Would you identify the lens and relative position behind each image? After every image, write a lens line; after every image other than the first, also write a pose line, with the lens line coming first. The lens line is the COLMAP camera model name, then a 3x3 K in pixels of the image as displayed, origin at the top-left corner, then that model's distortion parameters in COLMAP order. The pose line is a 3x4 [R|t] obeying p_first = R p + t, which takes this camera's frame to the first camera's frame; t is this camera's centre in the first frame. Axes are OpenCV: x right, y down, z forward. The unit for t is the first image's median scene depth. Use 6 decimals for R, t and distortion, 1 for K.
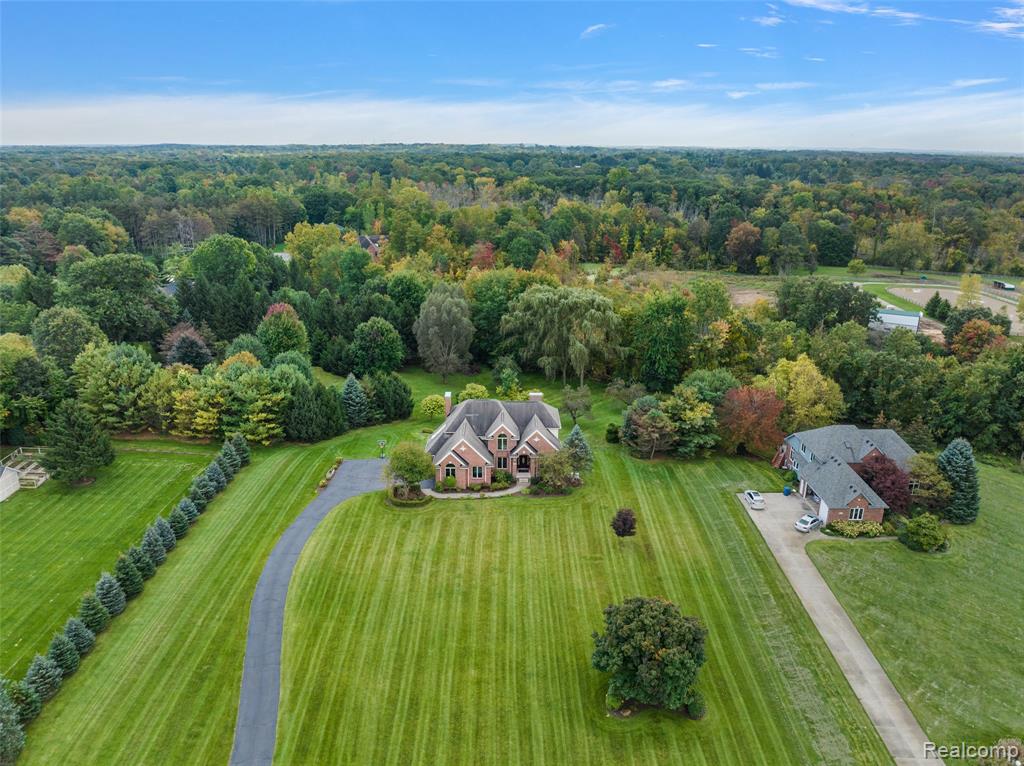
lens RADIAL K [[735.4, 0, 514.6], [0, 735.4, 382.0], [0, 0, 1]] dist [-0.032330, -0.007460]
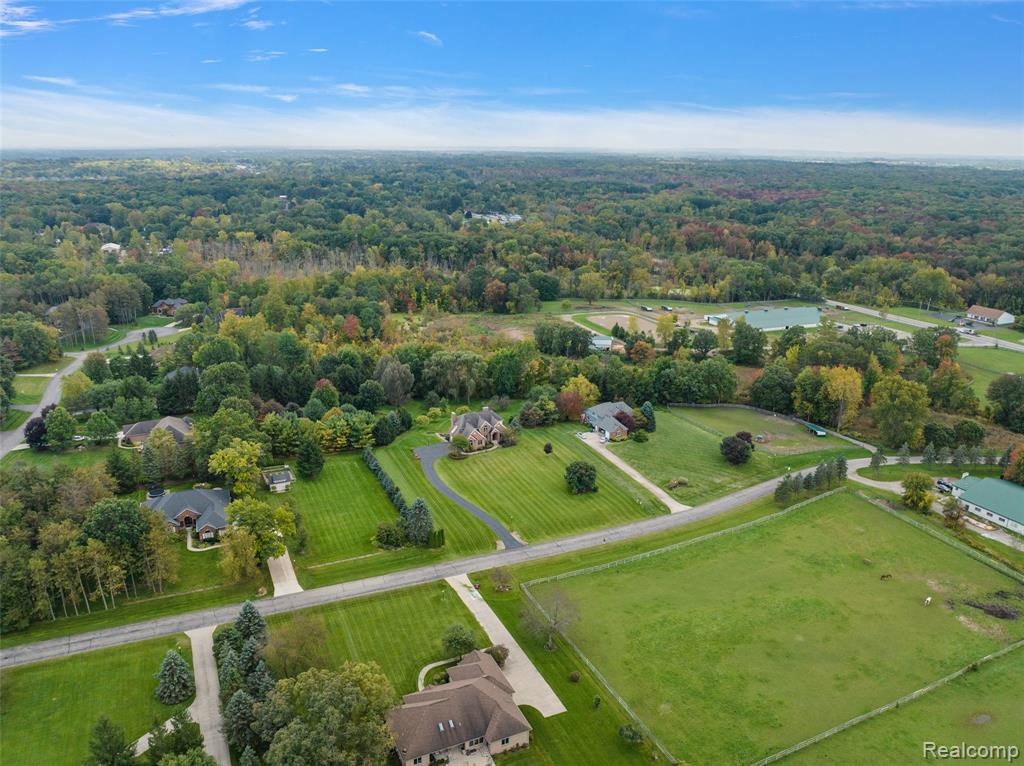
lens RADIAL K [[735.3, 0, 502.8], [0, 735.3, 382.7], [0, 0, 1]] dist [-0.030770, -0.003074]
pose [[0.914248, -0.127431, 0.384593, -0.771794], [0.128938, 0.991409, 0.021984, -0.101183], [-0.384090, 0.029490, 0.922824, -1.109980]]
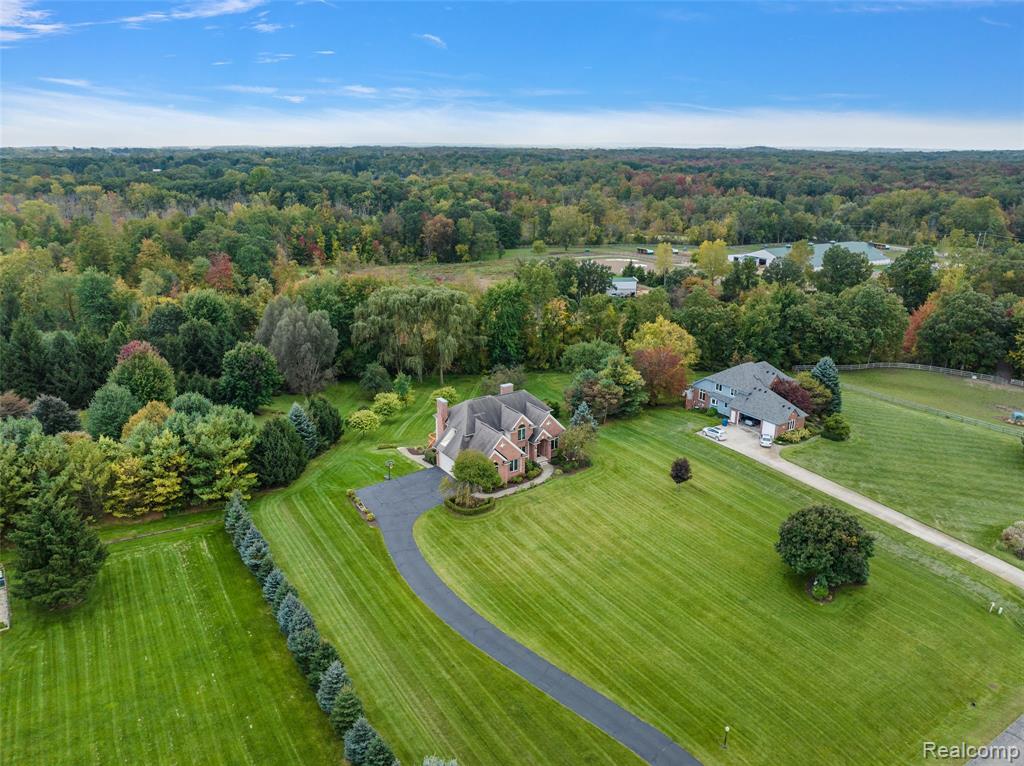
lens RADIAL K [[726.6, 0, 512.0], [0, 726.6, 383.0], [0, 0, 1]] dist [-0.030948, -0.003820]
pose [[0.844646, -0.175595, 0.505706, -0.472590], [0.171718, 0.983625, 0.054733, -0.040654], [-0.507036, 0.040609, 0.860968, 0.102650]]
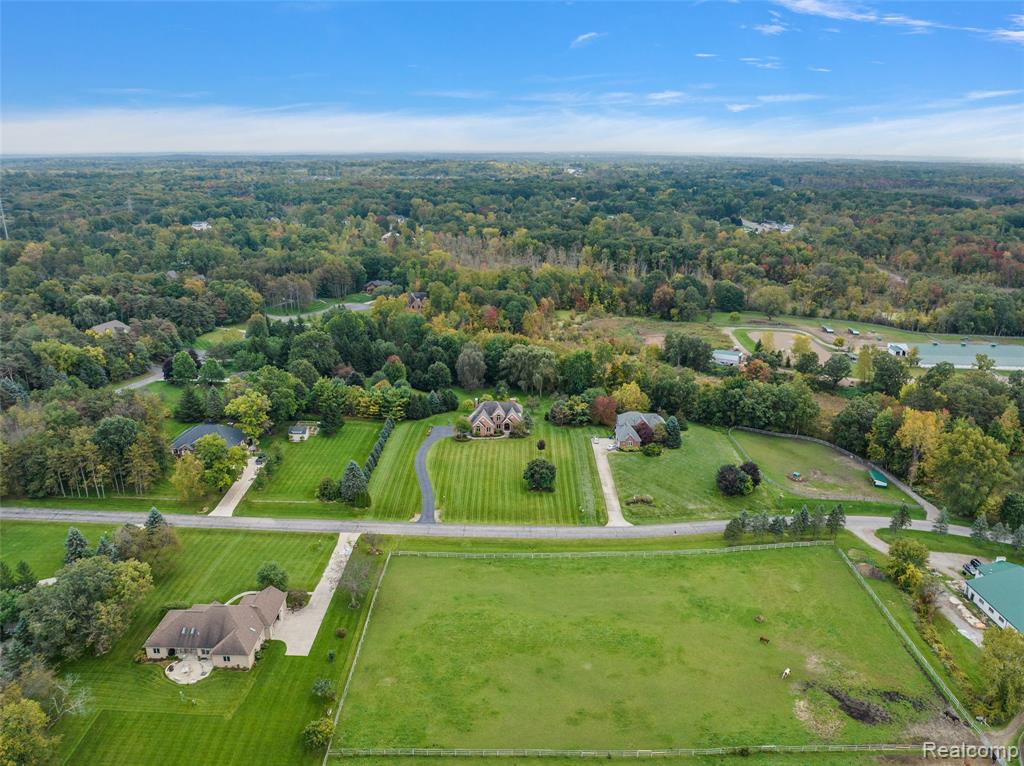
lens RADIAL K [[726.6, 0, 512.0], [0, 726.6, 383.0], [0, 0, 1]] dist [-0.030948, -0.003820]
pose [[0.999937, 0.000393, -0.011262, 0.050852], [-0.000485, 0.999966, -0.008230, -0.016077], [0.011258, 0.008235, 0.999903, -1.320494]]
